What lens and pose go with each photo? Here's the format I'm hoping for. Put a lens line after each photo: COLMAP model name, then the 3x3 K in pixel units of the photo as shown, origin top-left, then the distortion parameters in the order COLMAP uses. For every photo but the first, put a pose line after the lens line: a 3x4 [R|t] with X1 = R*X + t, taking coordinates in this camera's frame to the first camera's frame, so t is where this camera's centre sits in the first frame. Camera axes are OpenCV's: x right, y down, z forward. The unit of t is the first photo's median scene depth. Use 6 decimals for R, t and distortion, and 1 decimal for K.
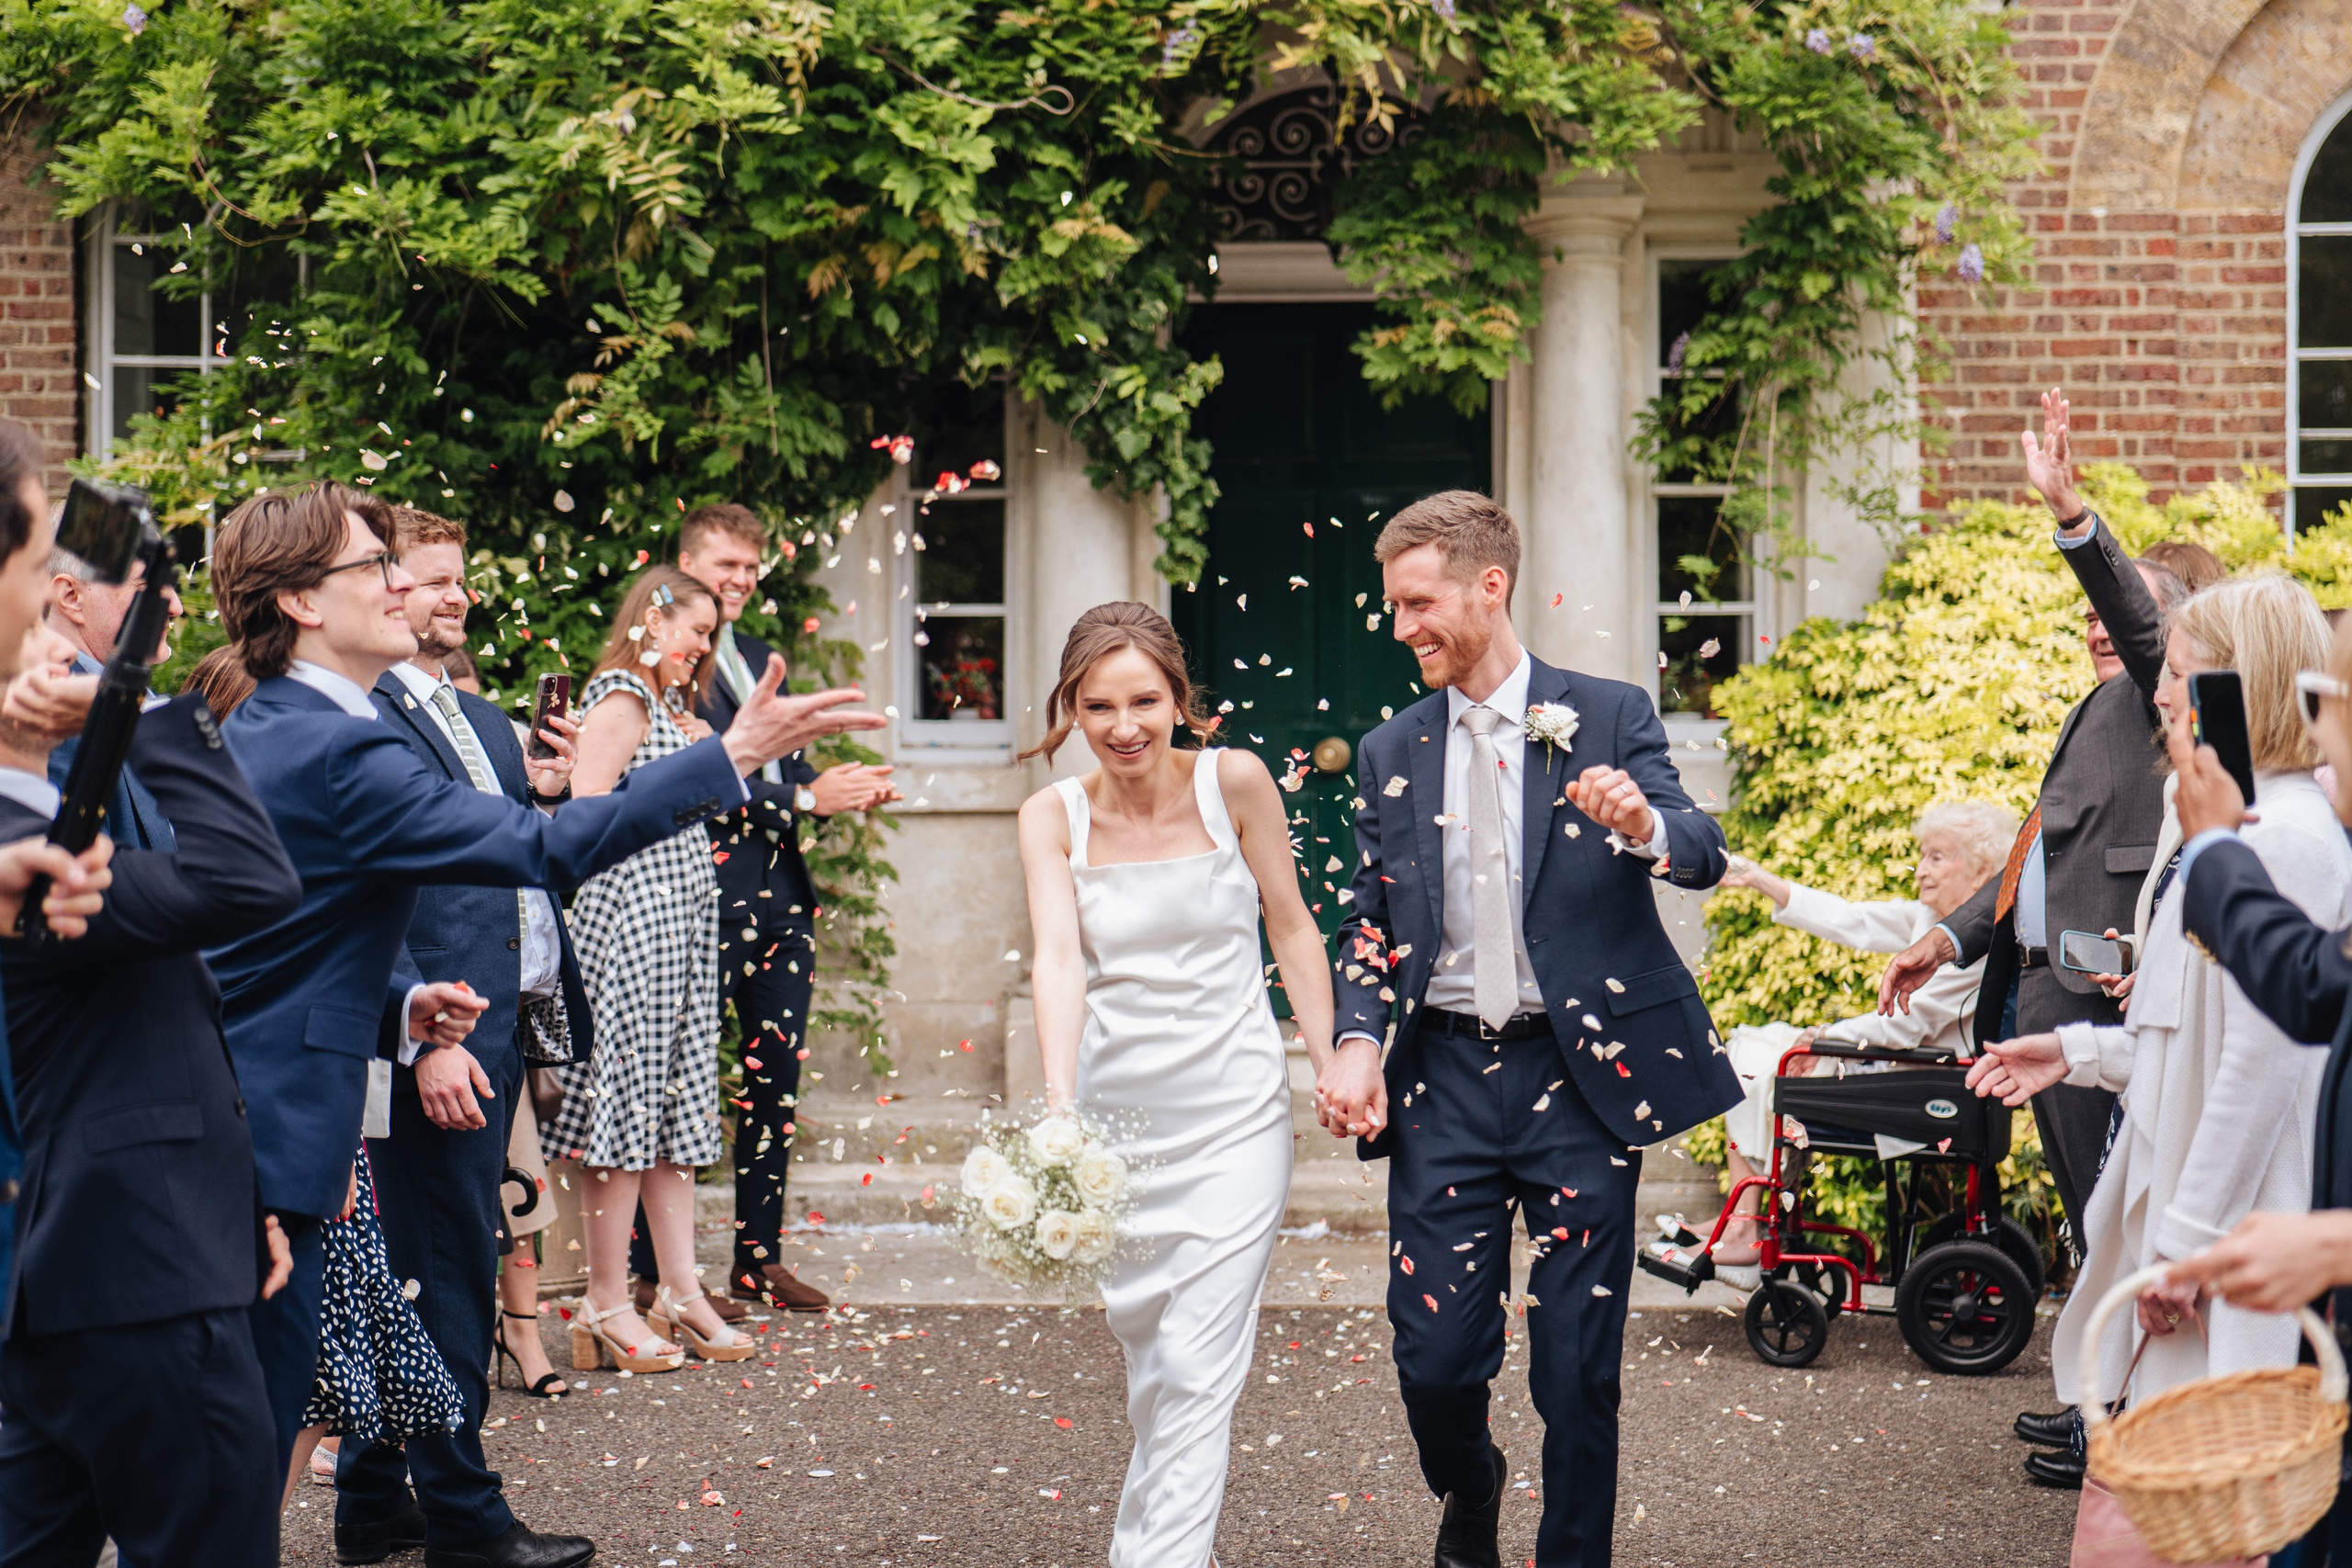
lens RADIAL K [[3512.3, 0, 1169.7], [0, 3512.3, 733.9], [0, 0, 1]] dist [0.034908, 0.091047]
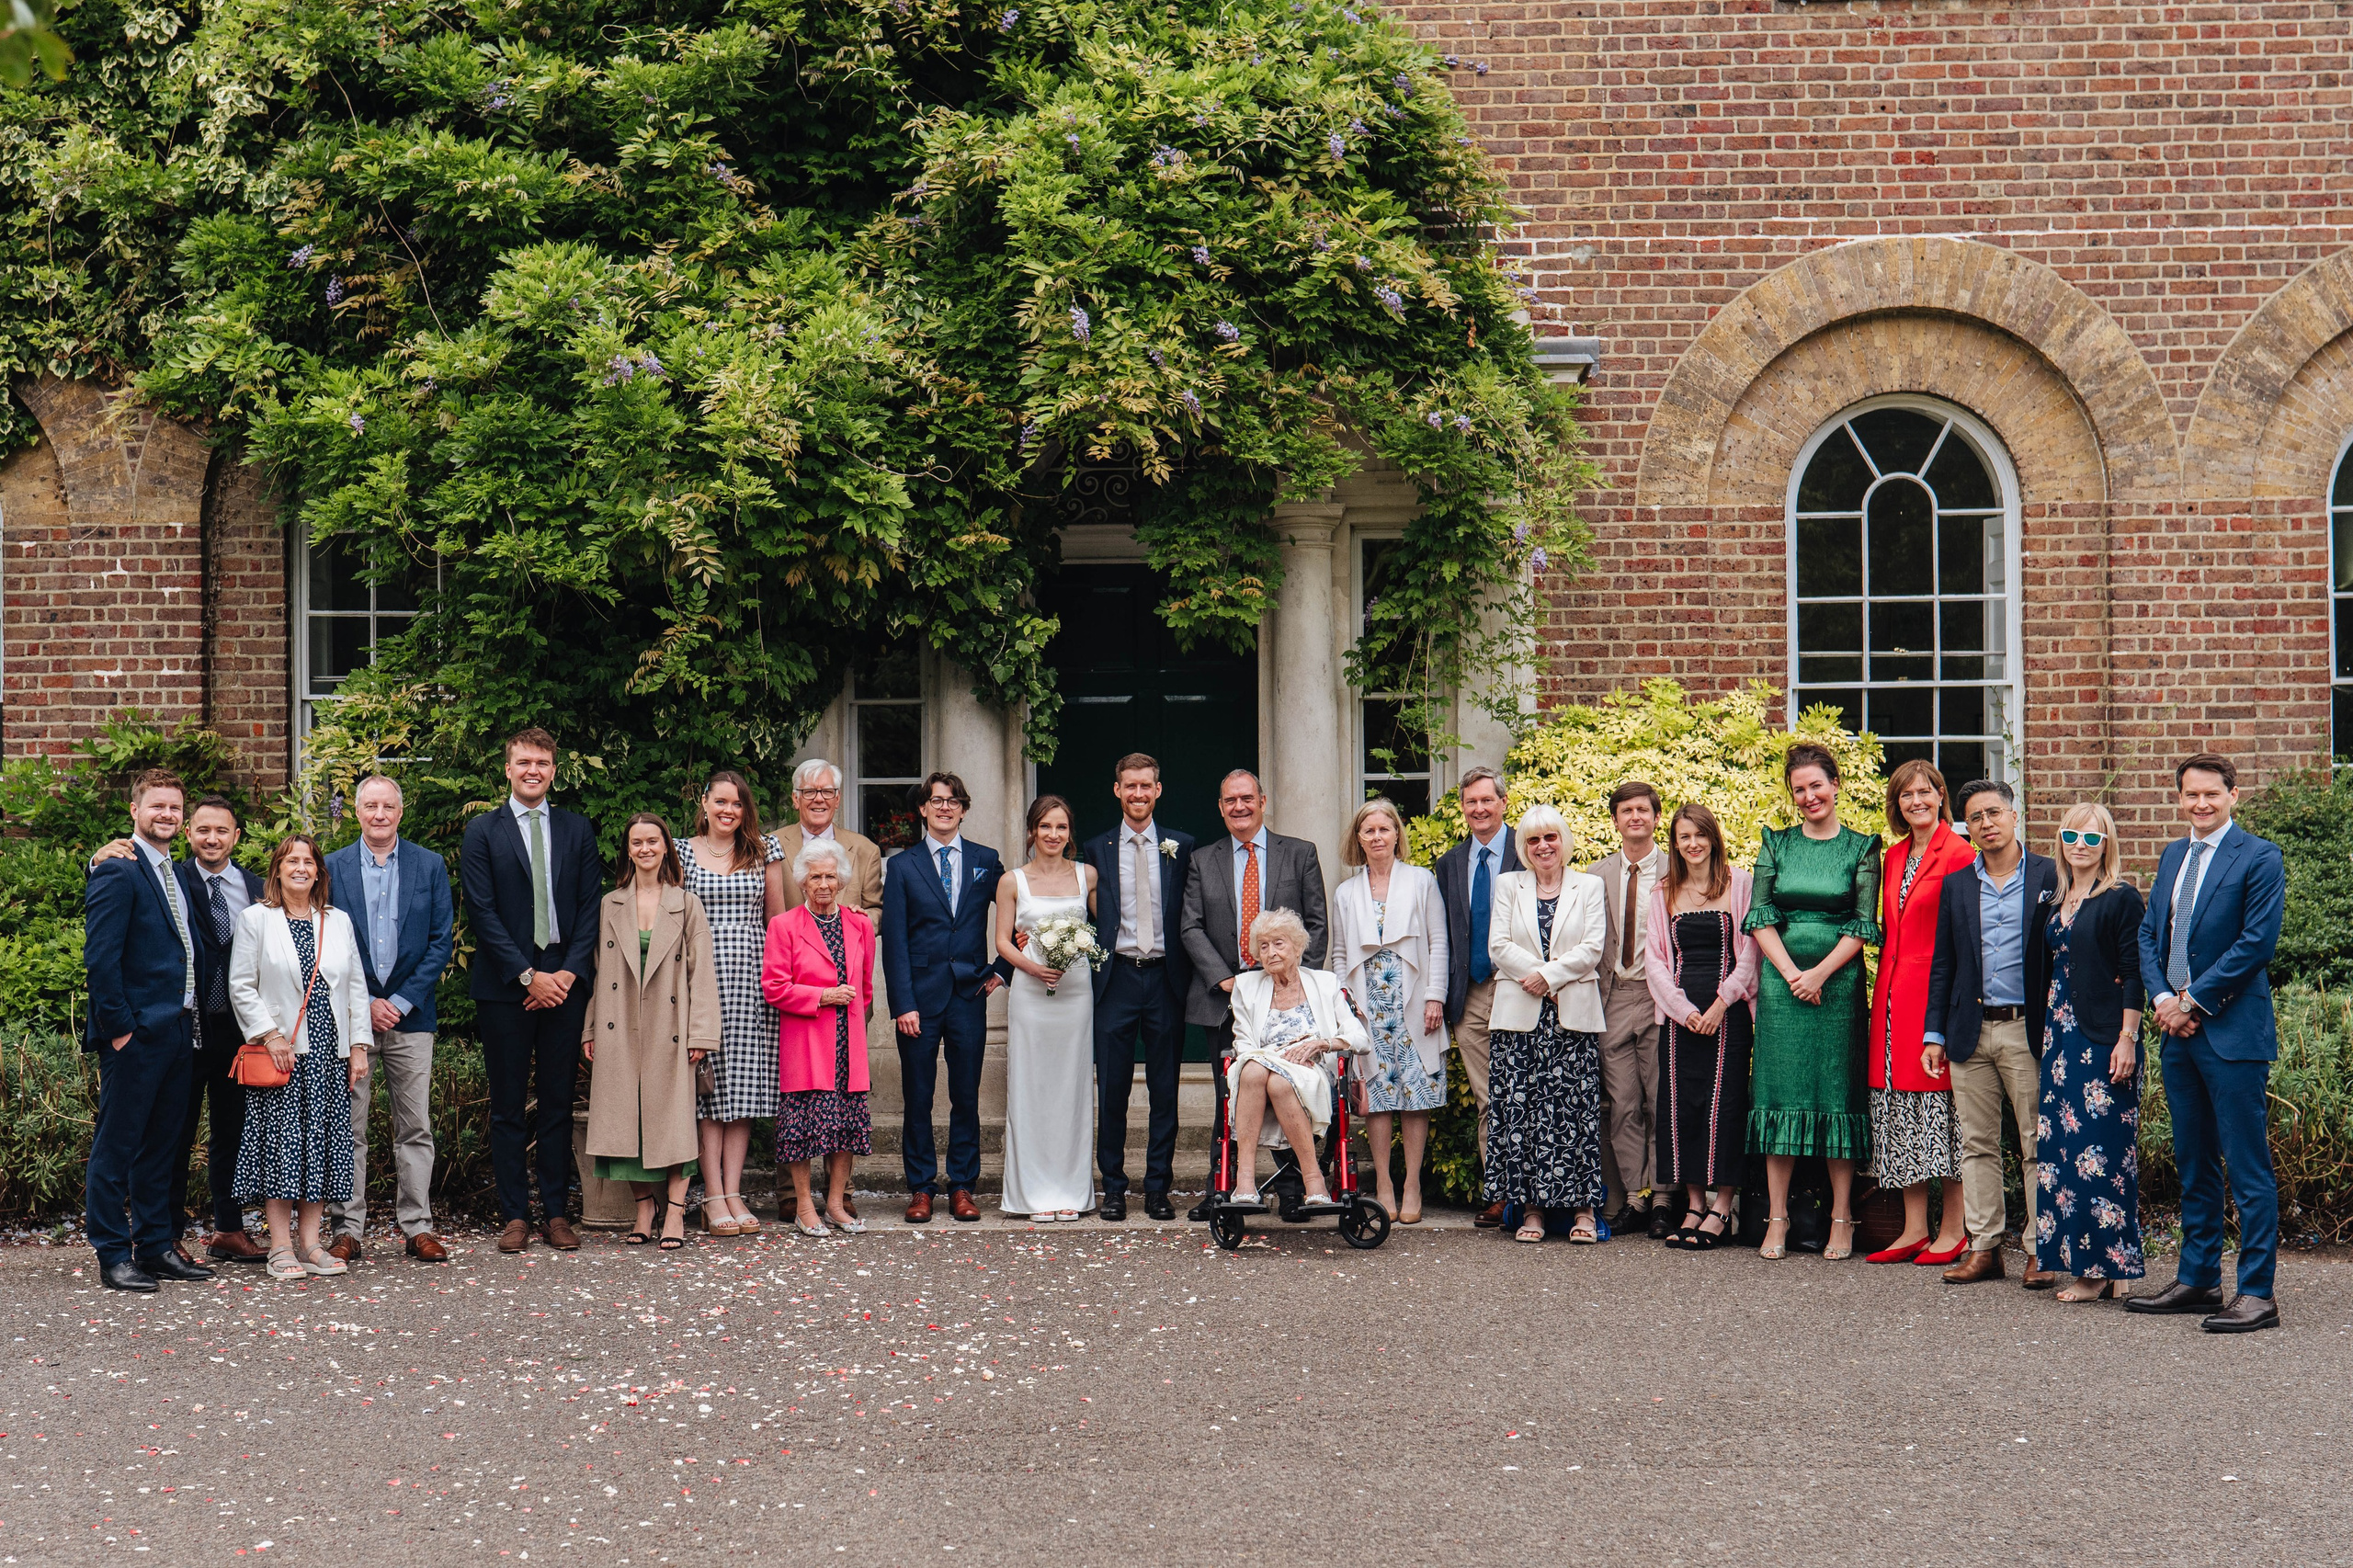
lens RADIAL K [[3221.2, 0, 1101.7], [0, 3221.2, 789.4], [0, 0, 1]] dist [0.040546, 0.056935]
pose [[0.999941, -0.008004, -0.007279, 0.042854], [0.007903, 0.999873, -0.013854, -0.013768], [0.007389, 0.013796, 0.999878, -0.385022]]
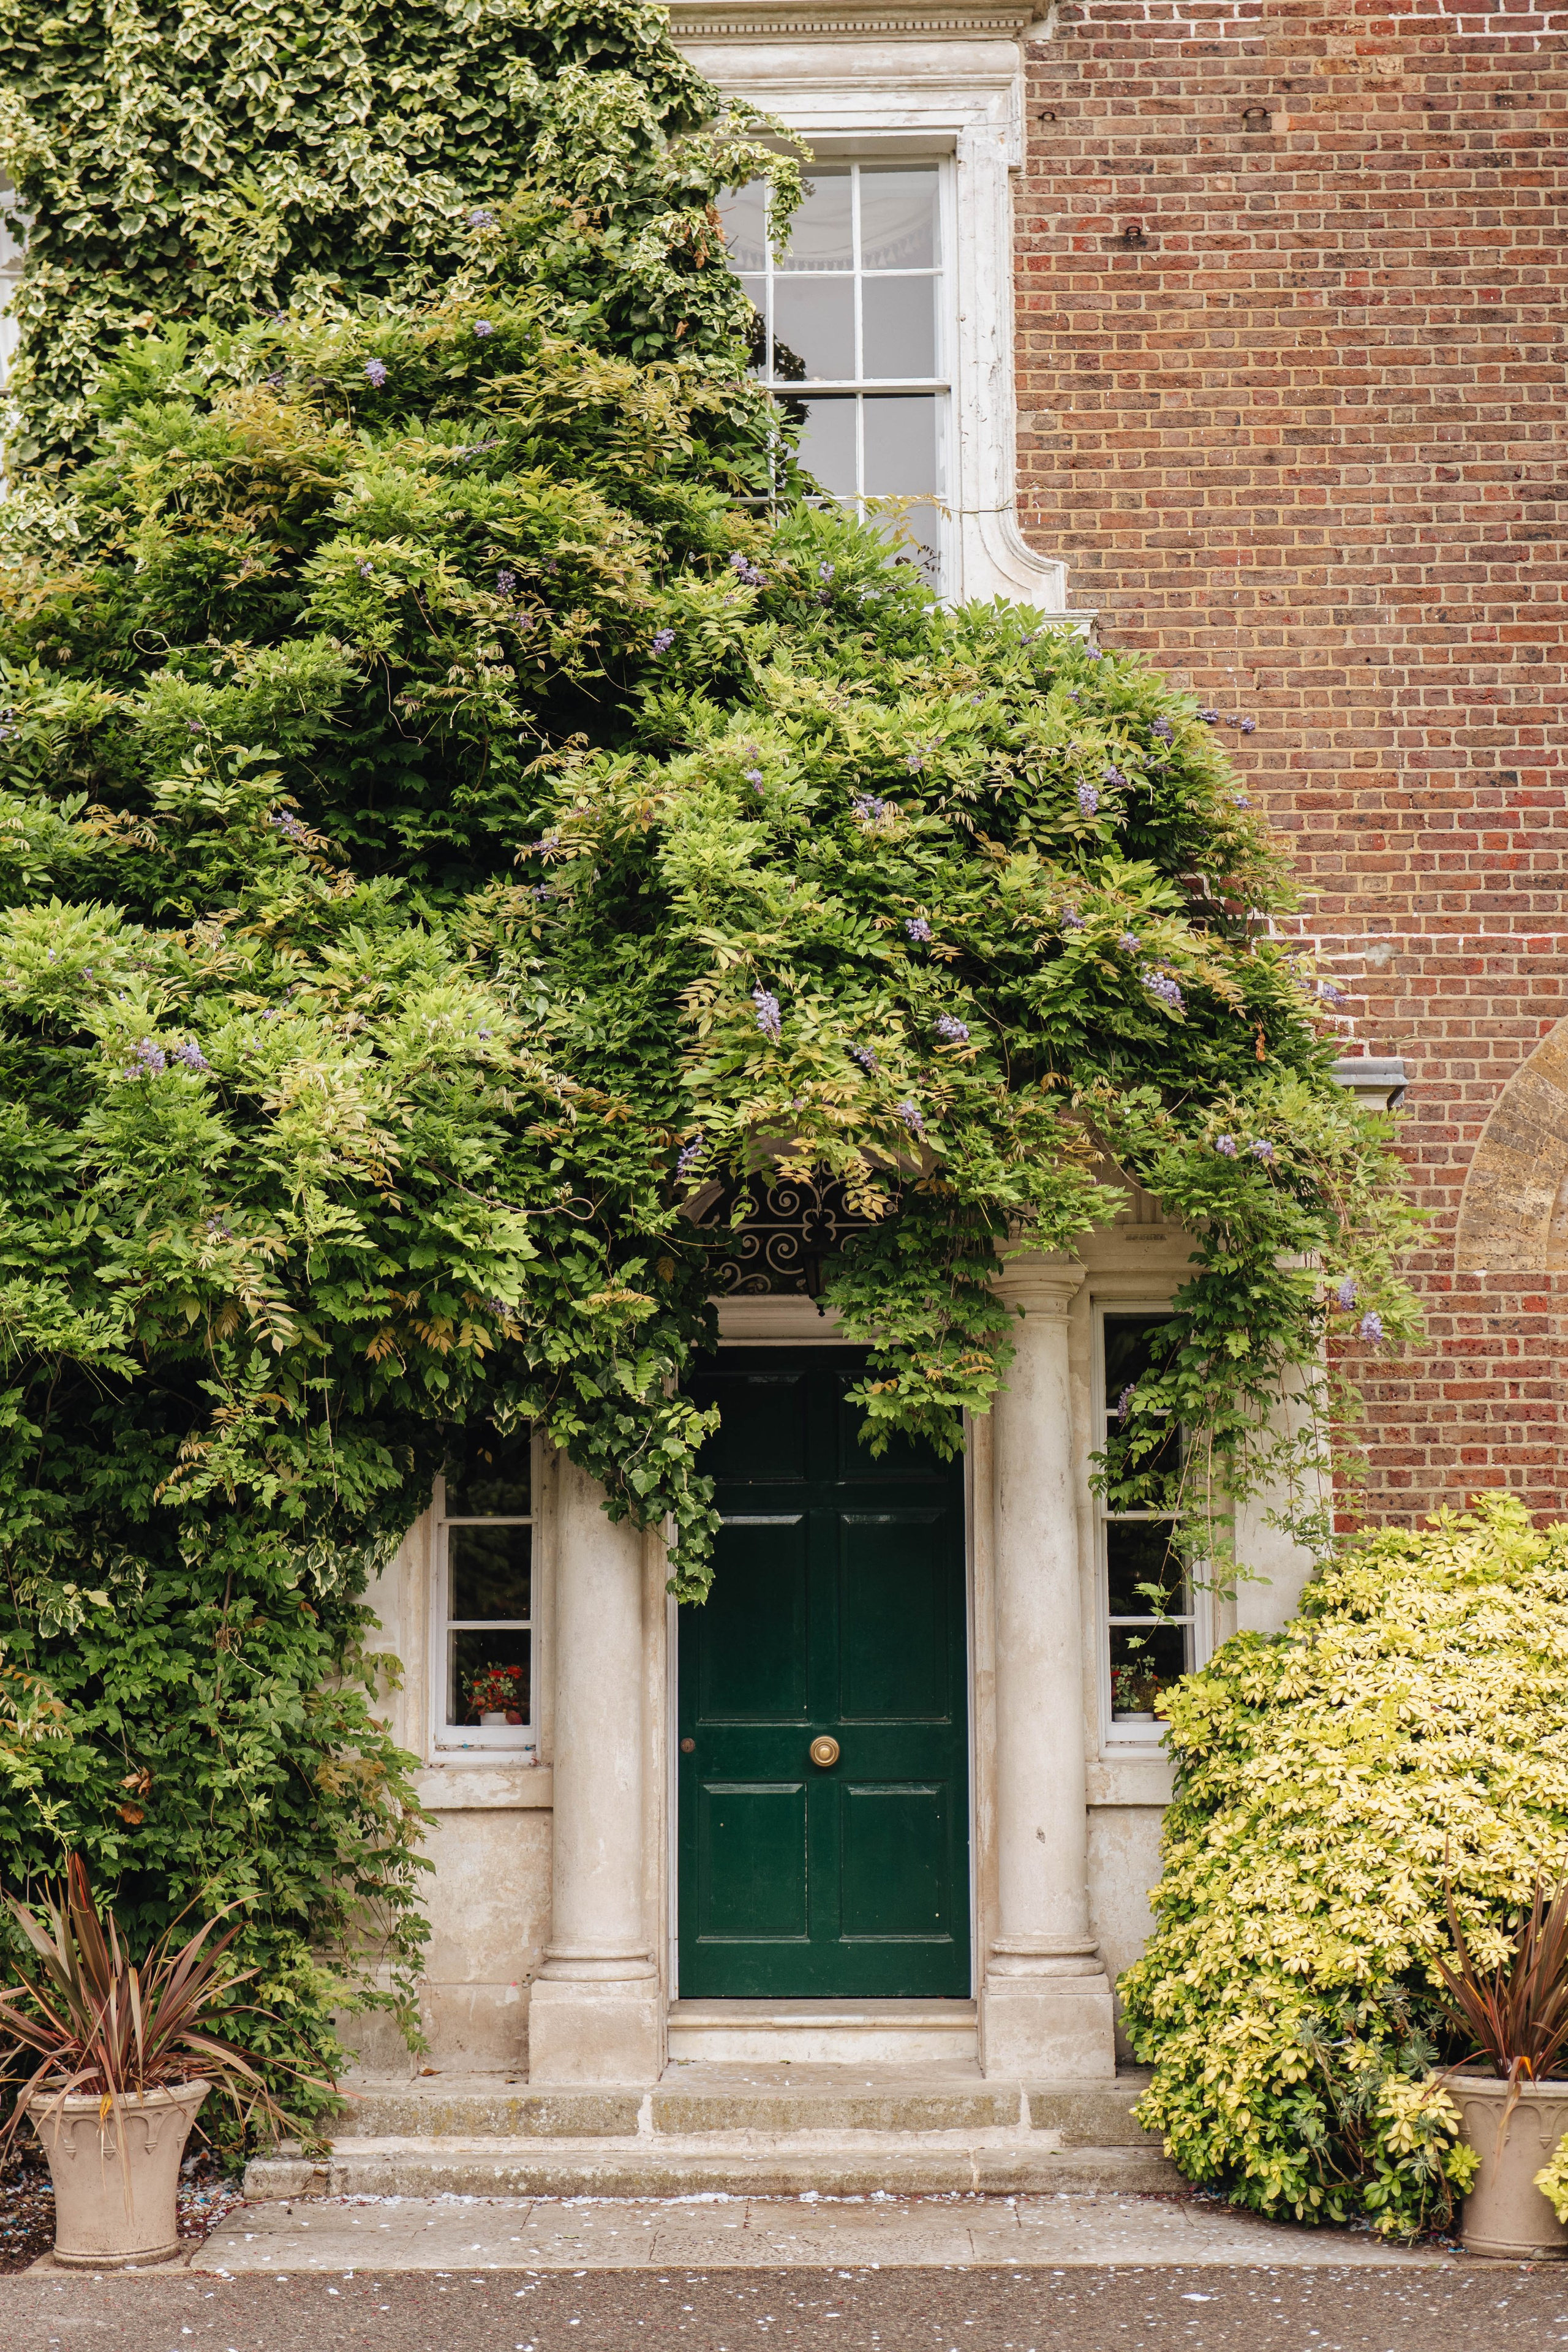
lens RADIAL K [[3405.5, 0, 784.0], [0, 3405.5, 1176.0], [0, 0, 1]] dist [0.017081, 0.036240]
pose [[0.999669, -0.002003, 0.025635, 0.007236], [0.005708, 0.989375, -0.145274, -0.020330], [-0.025072, 0.145373, 0.989059, -0.111794]]
